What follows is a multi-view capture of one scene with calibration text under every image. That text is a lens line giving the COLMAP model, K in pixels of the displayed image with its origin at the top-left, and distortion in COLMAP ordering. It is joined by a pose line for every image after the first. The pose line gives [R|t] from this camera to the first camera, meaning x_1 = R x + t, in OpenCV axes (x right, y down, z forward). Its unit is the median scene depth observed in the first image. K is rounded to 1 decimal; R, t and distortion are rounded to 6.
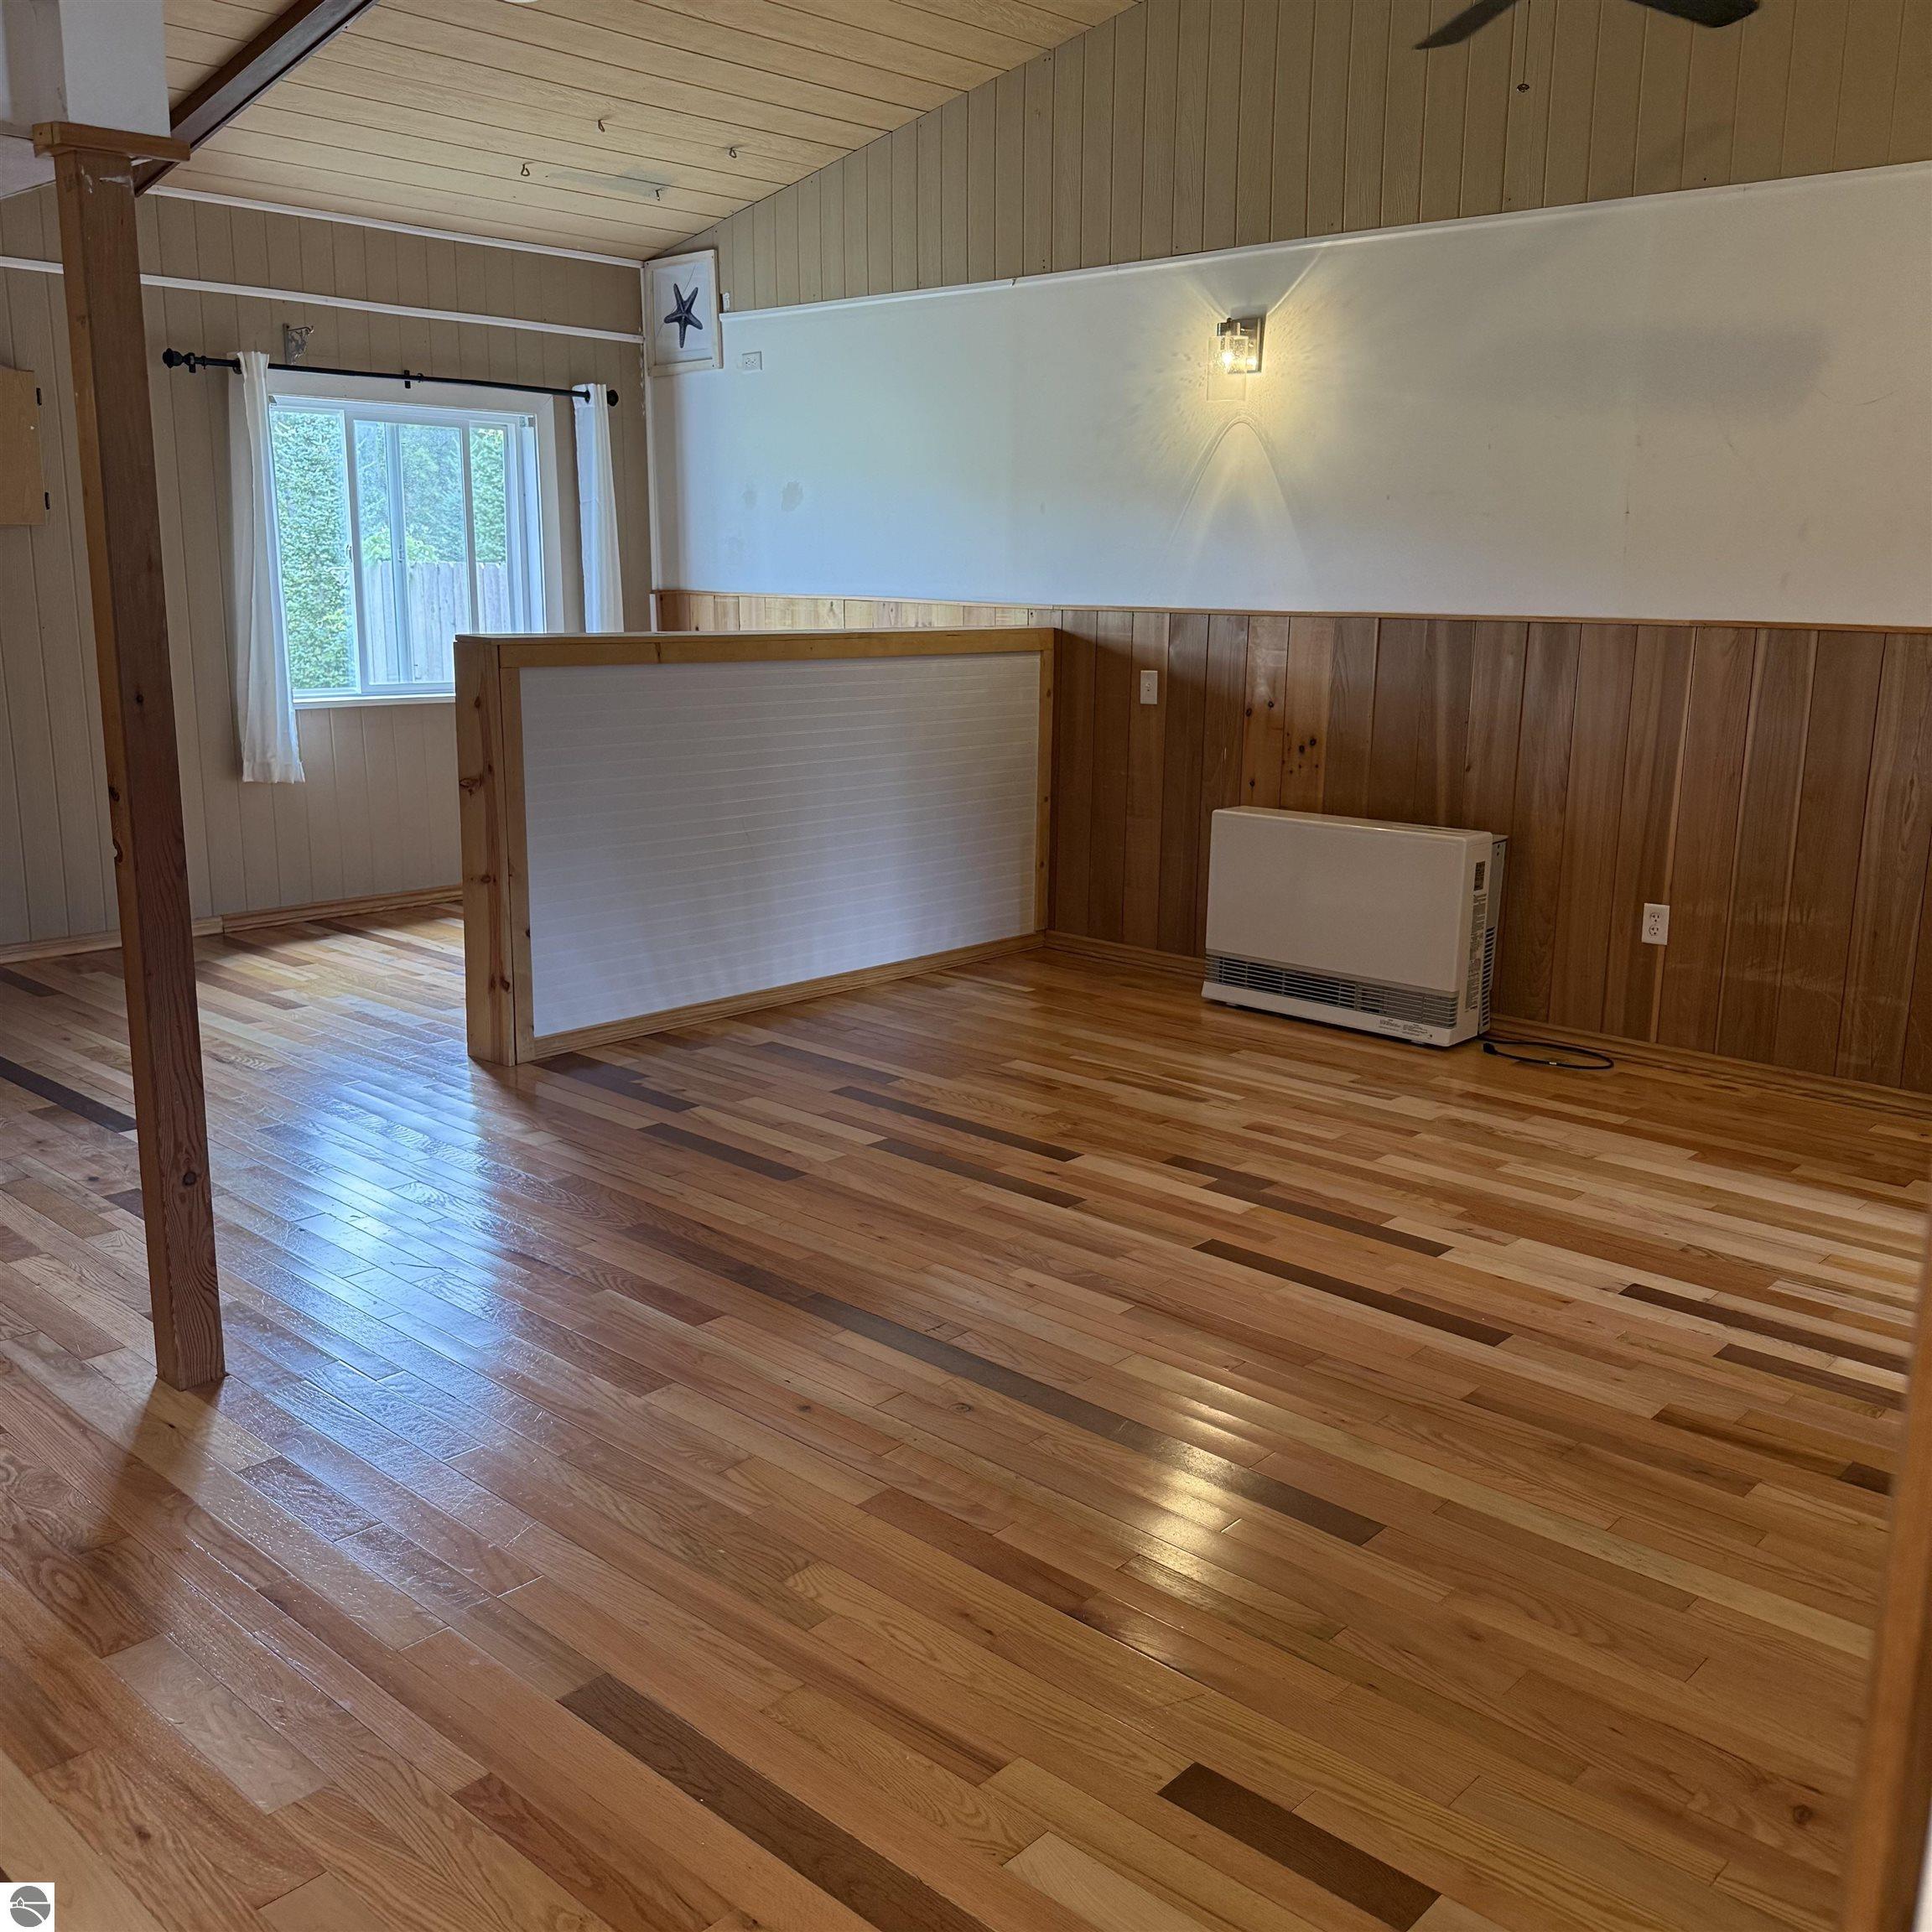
lens RADIAL K [[1812.4, 0, 974.3], [0, 1812.4, 958.8], [0, 0, 1]] dist [0.196462, -0.427502]
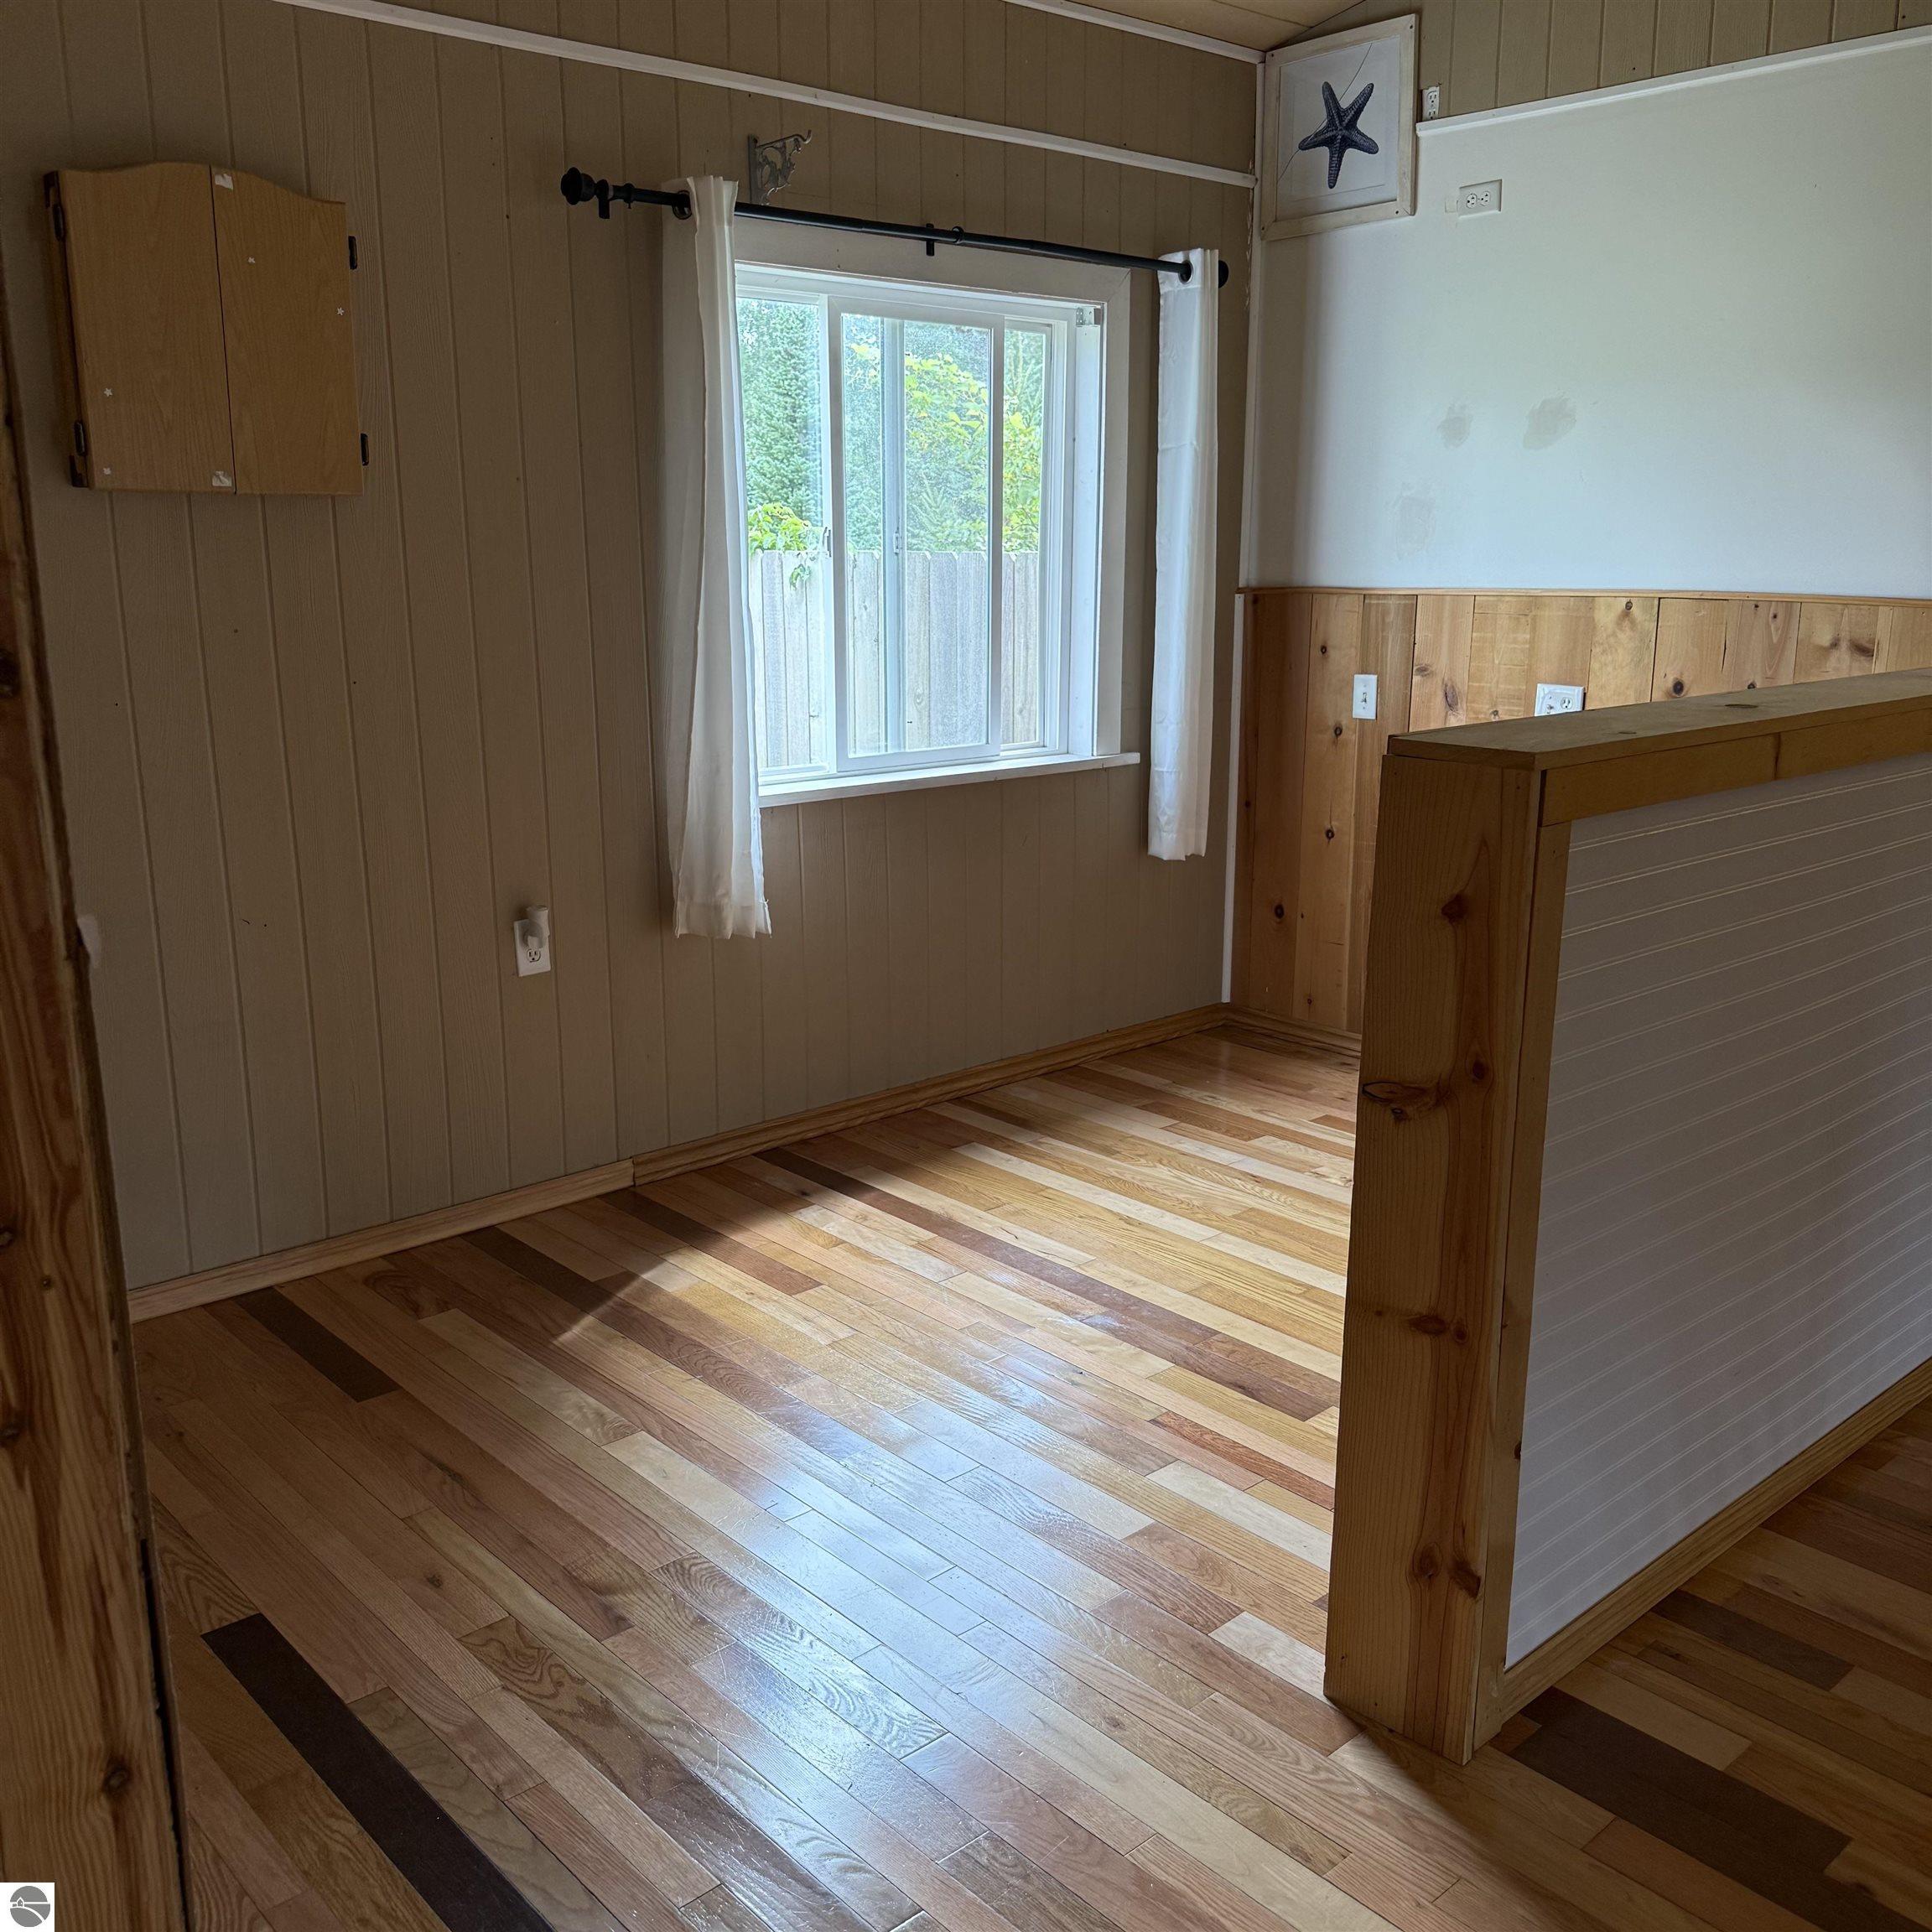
lens RADIAL K [[1812.4, 0, 974.3], [0, 1812.4, 958.8], [0, 0, 1]] dist [0.196462, -0.427502]
pose [[0.995464, 0.008810, -0.094730, -0.233412], [-0.007583, 0.999883, 0.013300, -0.092146], [0.094836, -0.012521, 0.995414, 0.411825]]
